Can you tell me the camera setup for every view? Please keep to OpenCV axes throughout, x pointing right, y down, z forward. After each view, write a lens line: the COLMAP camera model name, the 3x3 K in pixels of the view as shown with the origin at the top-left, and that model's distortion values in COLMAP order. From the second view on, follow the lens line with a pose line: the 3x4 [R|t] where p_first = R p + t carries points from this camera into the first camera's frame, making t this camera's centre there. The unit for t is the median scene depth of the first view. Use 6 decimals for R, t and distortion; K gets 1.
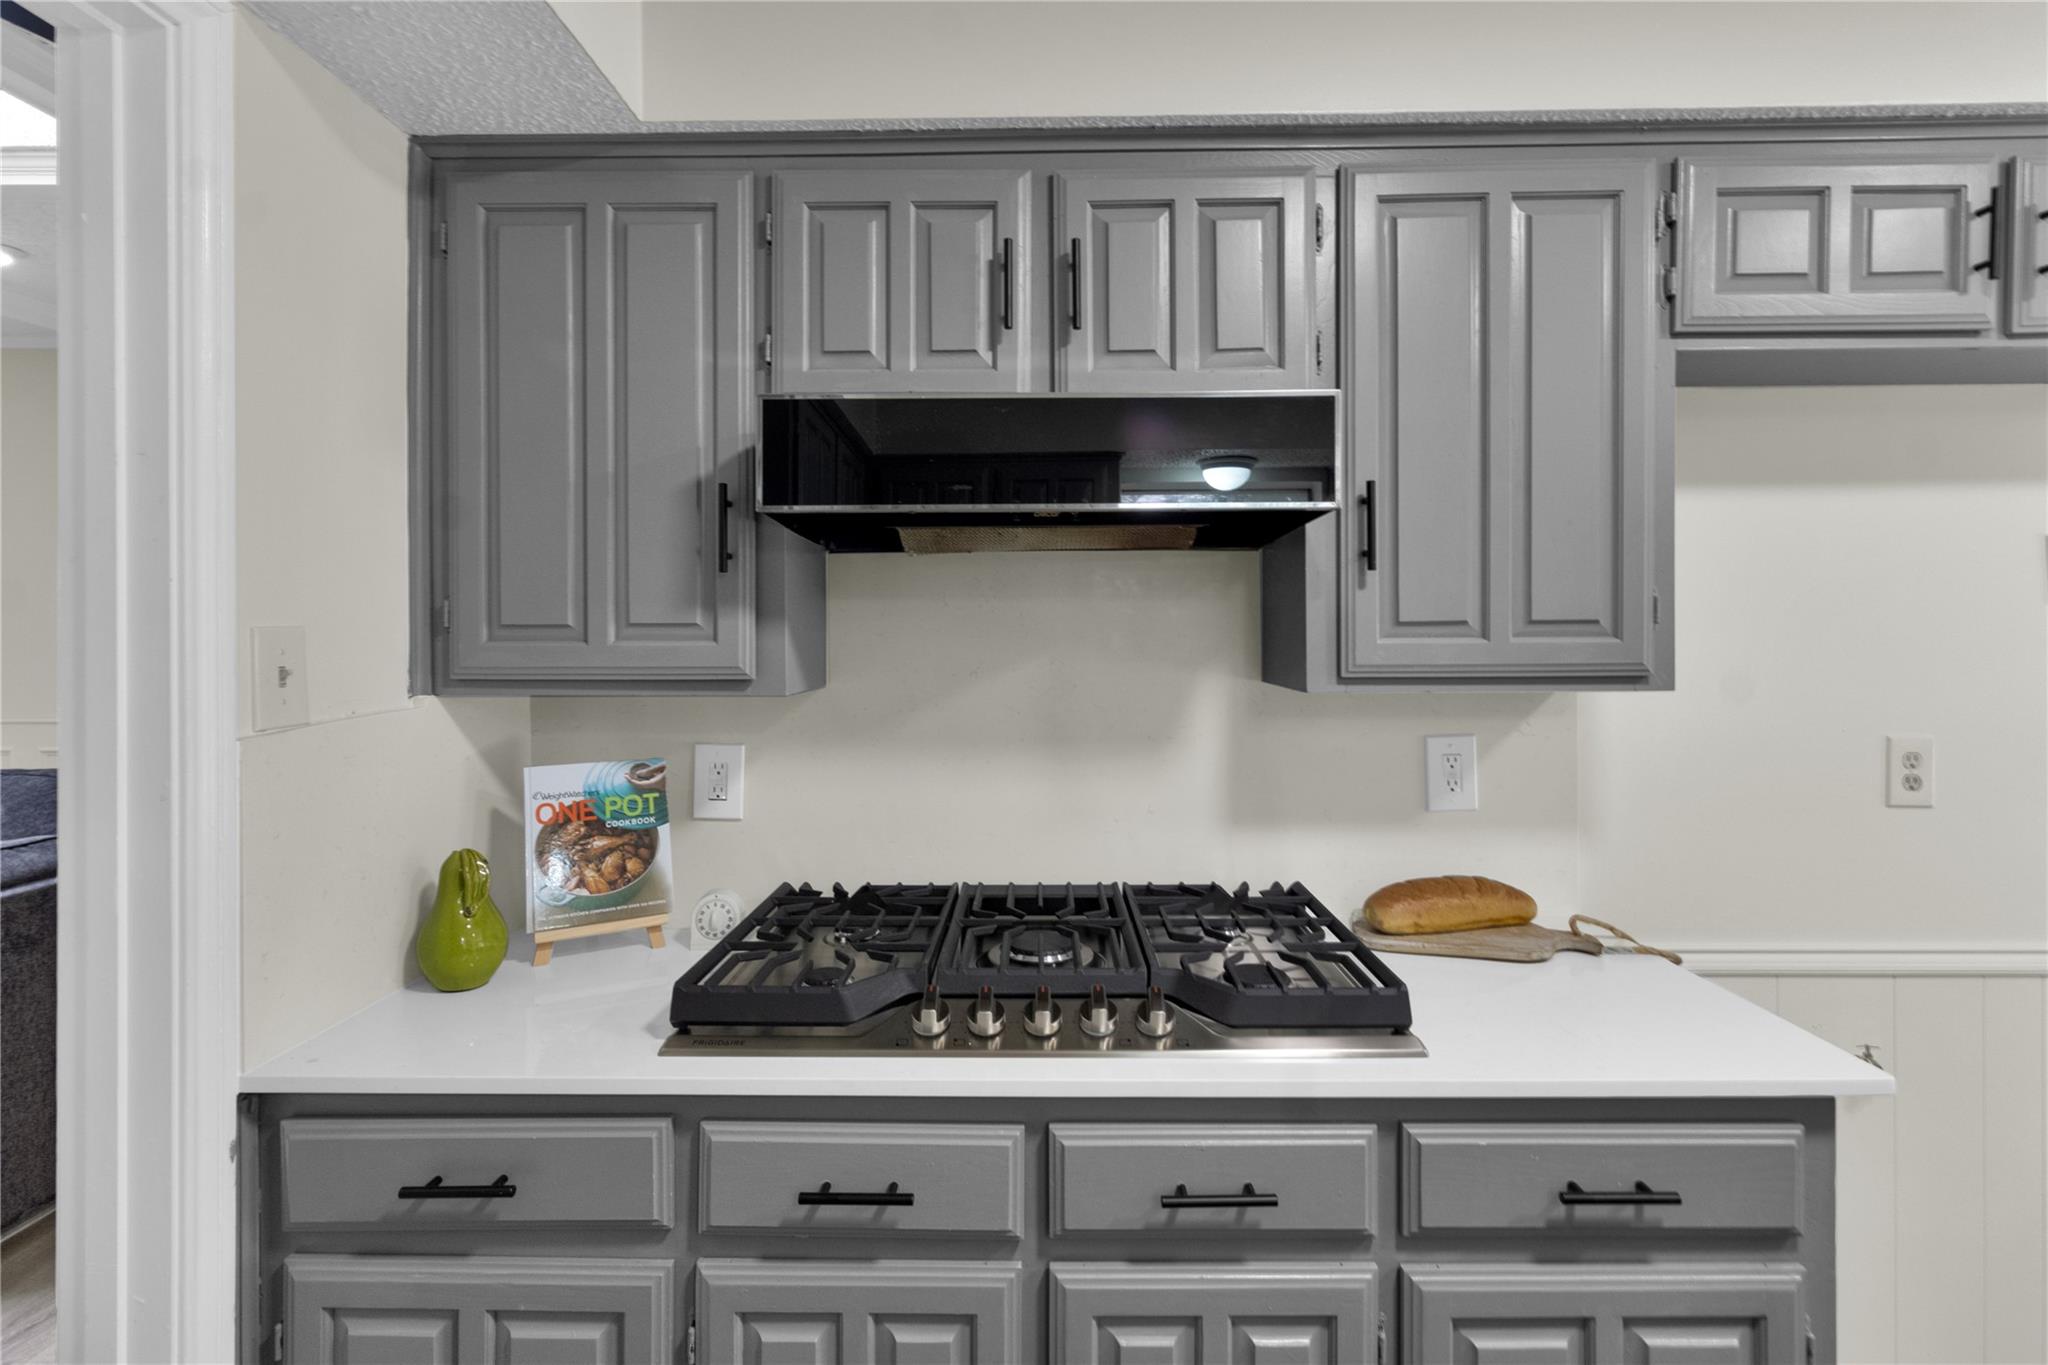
lens RADIAL K [[1000.8, 0, 993.4], [0, 1000.8, 622.9], [0, 0, 1]] dist [-0.000011, 0.000372]
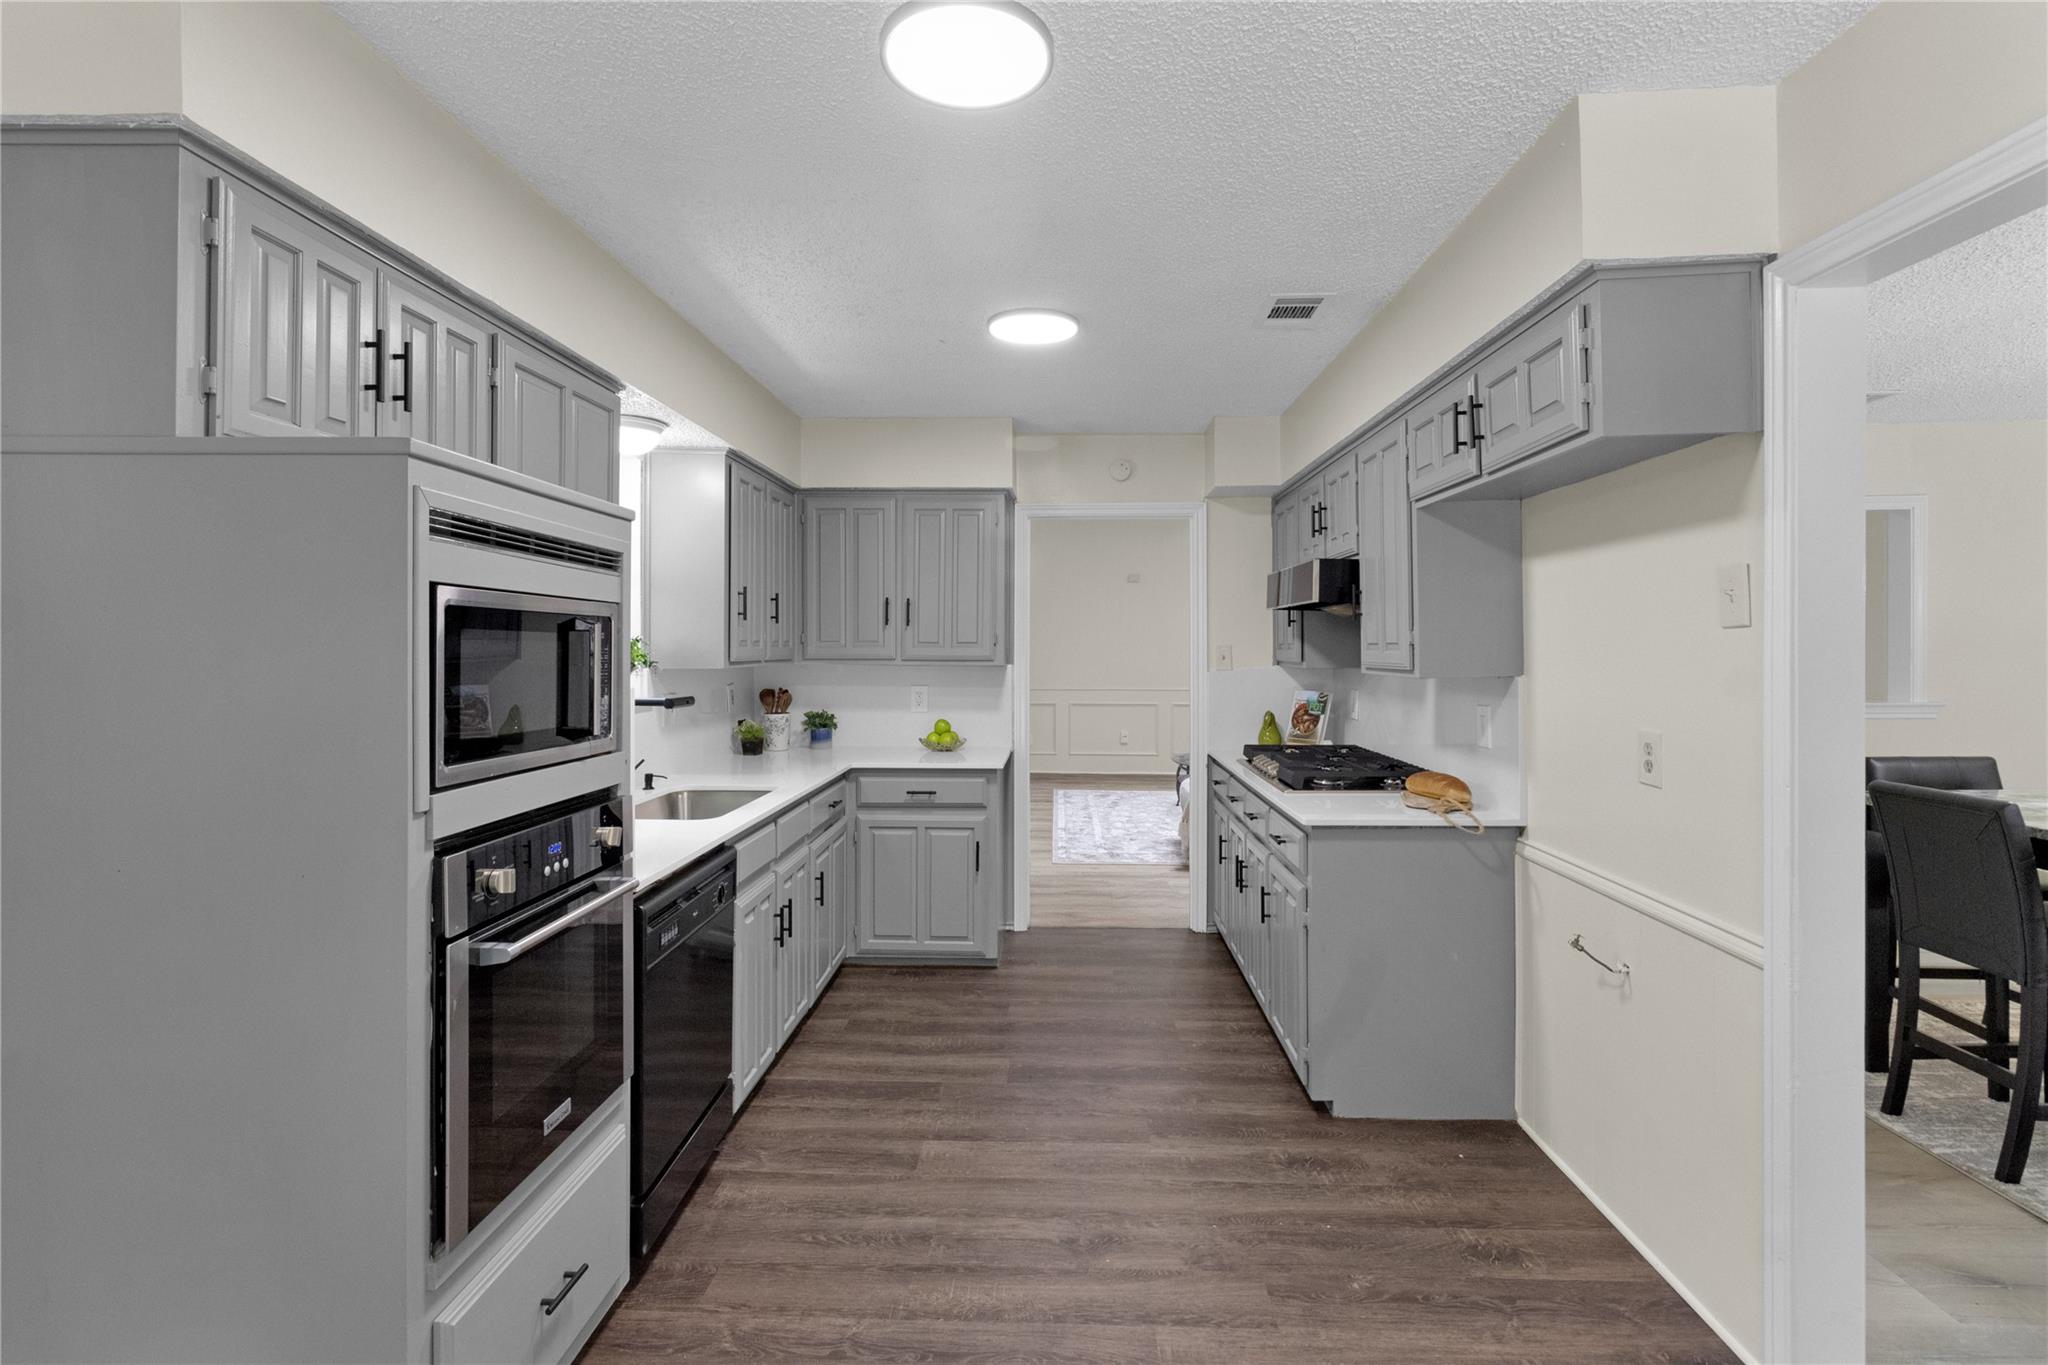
lens RADIAL K [[952.9, 0, 1025.0], [0, 952.9, 652.3], [0, 0, 1]] dist [0.000505, 0.000472]
pose [[-0.032889, 0.008908, -0.999419, 2.415796], [-0.002441, 0.999957, 0.008994, 0.002468], [0.999456, 0.002735, -0.032866, 0.252665]]
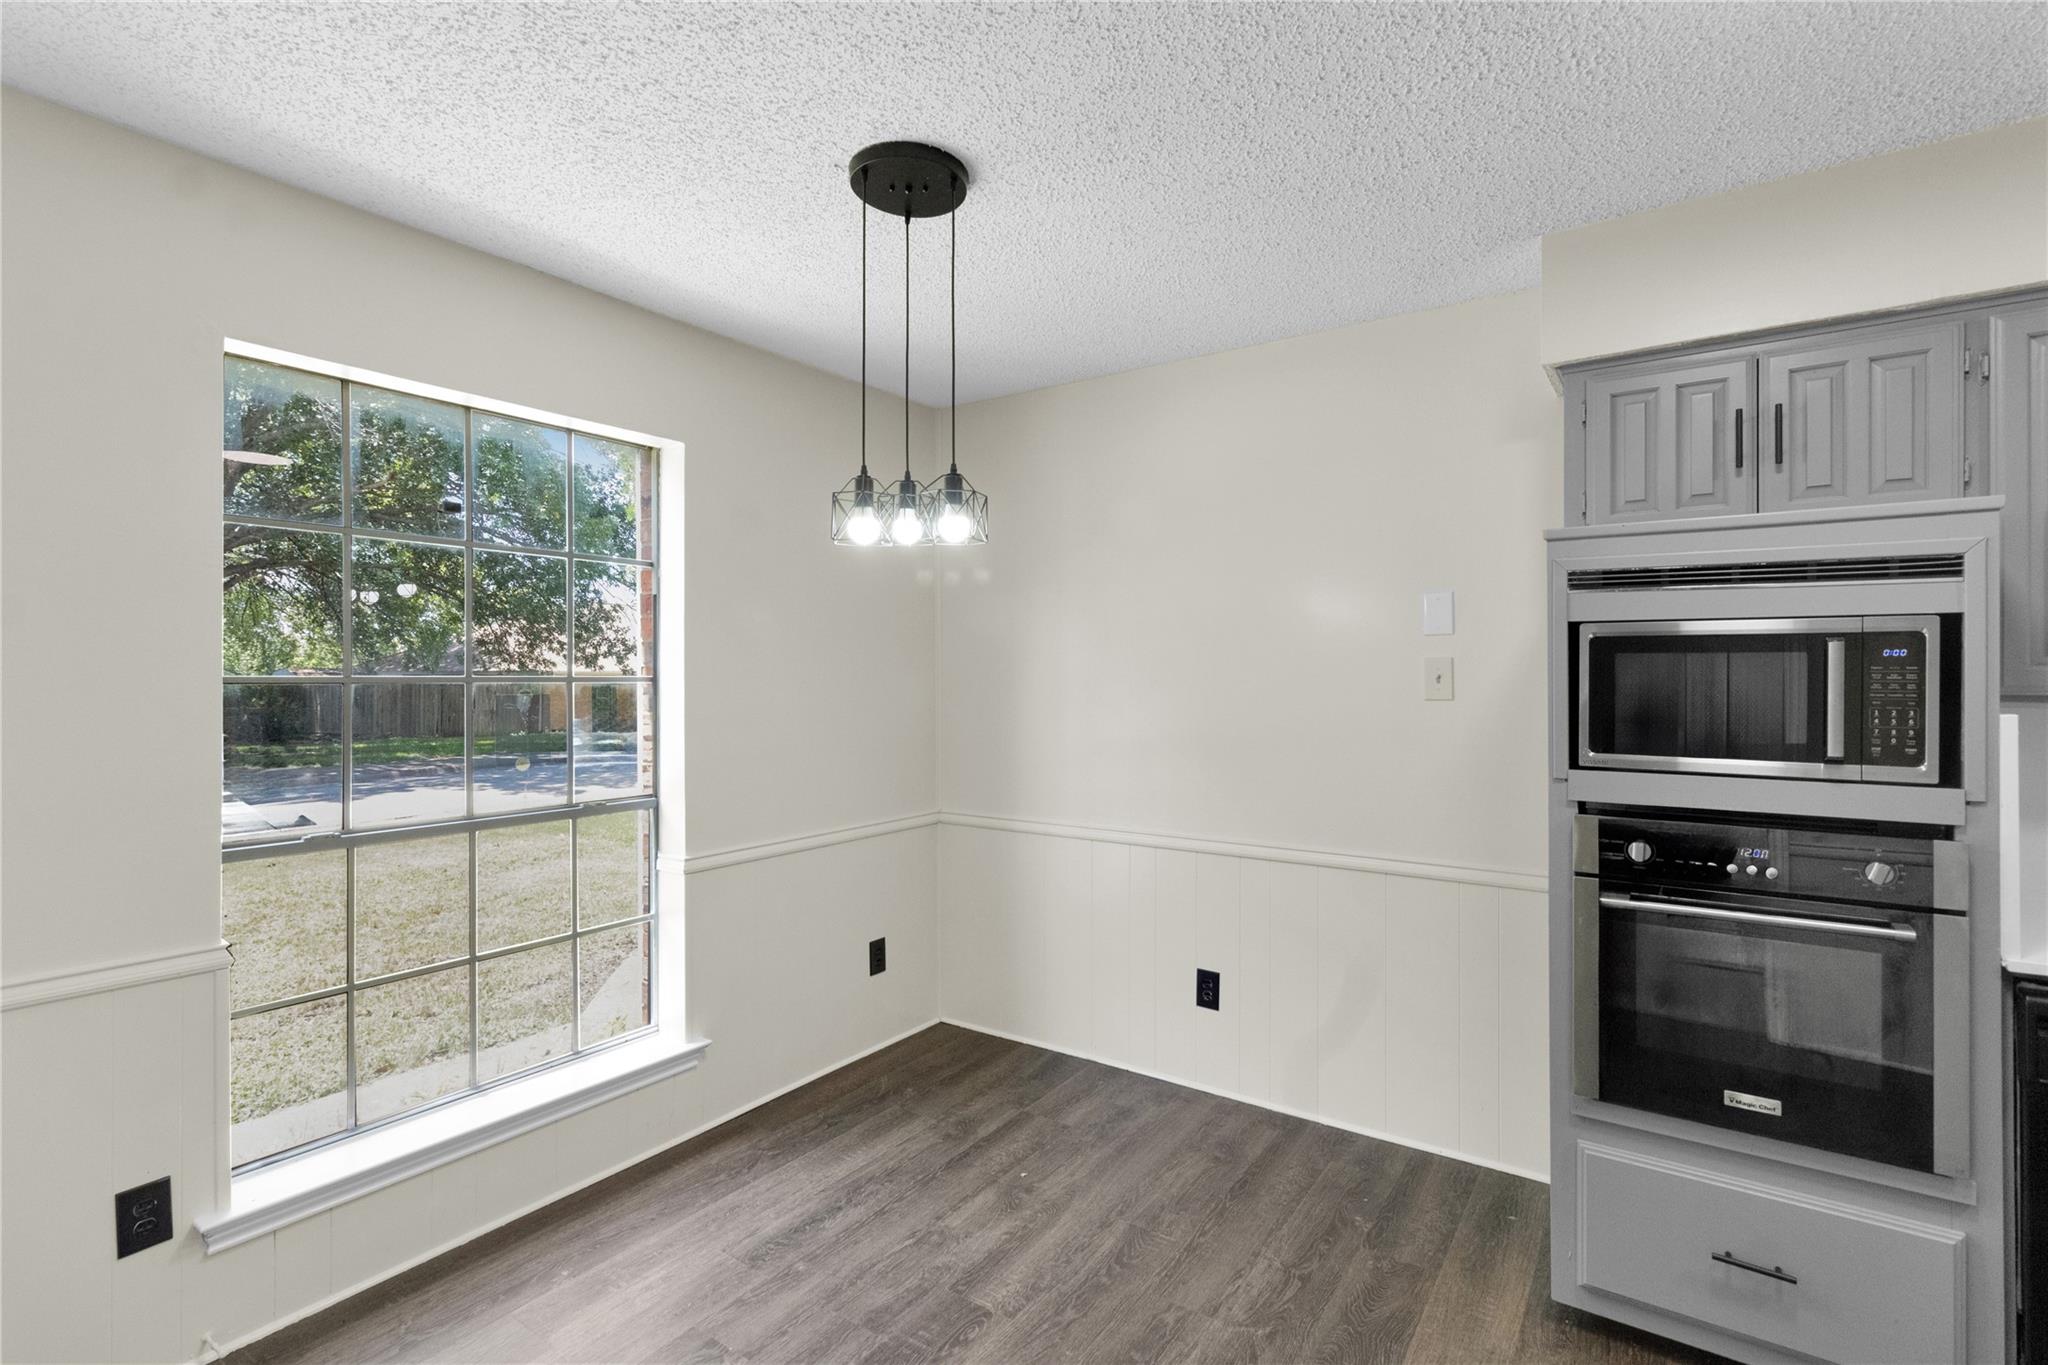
lens RADIAL K [[952.8, 0, 1026.2], [0, 952.8, 672.7], [0, 0, 1]] dist [-0.000106, 0.000342]
pose [[-0.826221, 0.007254, 0.563299, 1.443318], [0.006887, 0.999972, -0.002776, 0.012886], [-0.563304, 0.001585, -0.826248, 1.133834]]
